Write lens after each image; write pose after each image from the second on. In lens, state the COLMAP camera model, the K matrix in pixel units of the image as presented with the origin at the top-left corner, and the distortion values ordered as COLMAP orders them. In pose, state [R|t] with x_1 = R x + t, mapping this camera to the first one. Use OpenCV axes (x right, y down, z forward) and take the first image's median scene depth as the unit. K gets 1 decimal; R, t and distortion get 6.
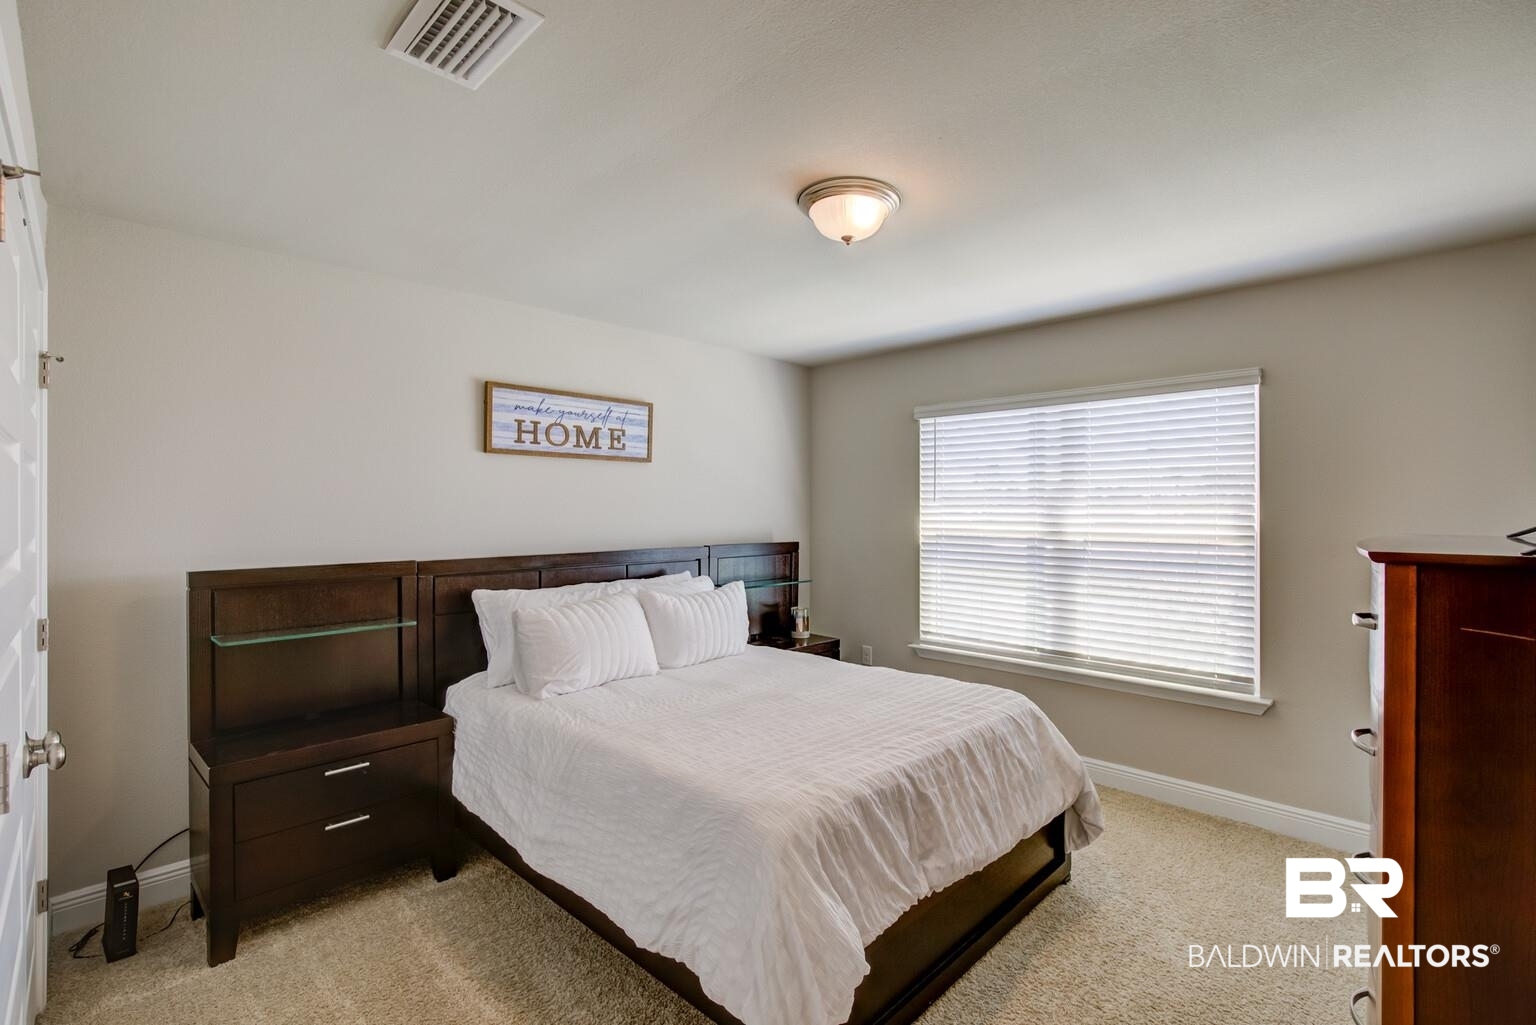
lens RADIAL K [[695.9, 0, 766.0], [0, 695.9, 517.0], [0, 0, 1]] dist [-0.012897, 0.001404]
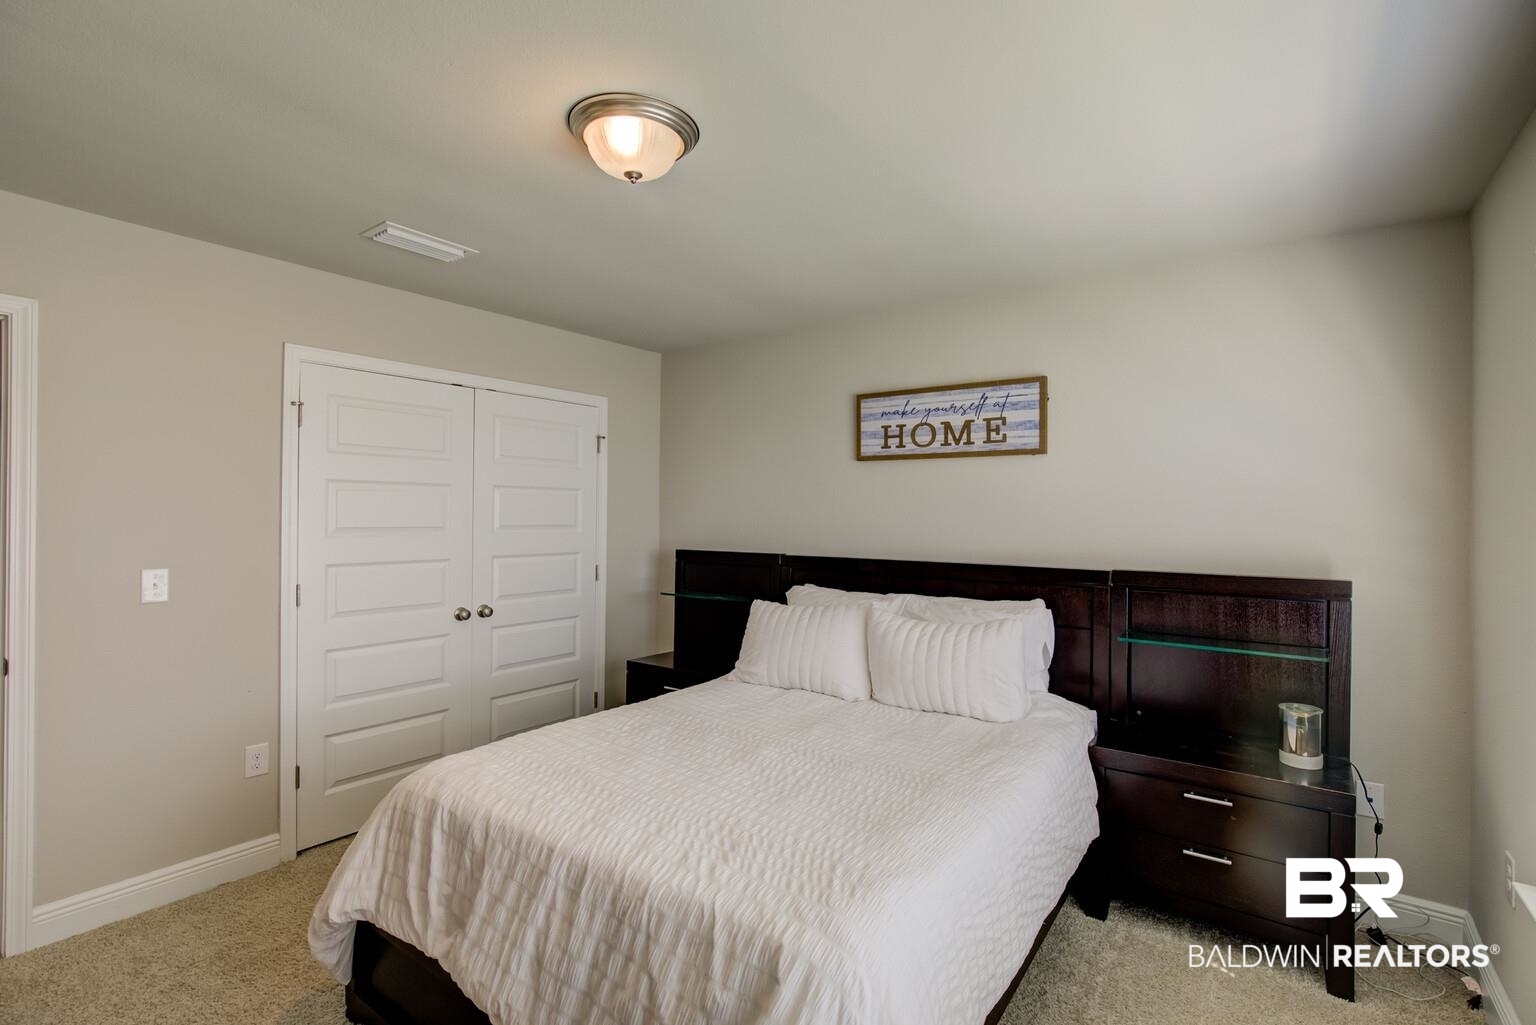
lens RADIAL K [[695.9, 0, 760.5], [0, 695.9, 509.8], [0, 0, 1]] dist [-0.012897, 0.001404]
pose [[0.157625, -0.010827, -0.987440, 0.579981], [-0.024804, 0.999581, -0.014919, 0.002200], [0.987188, 0.026844, 0.157290, 0.623149]]
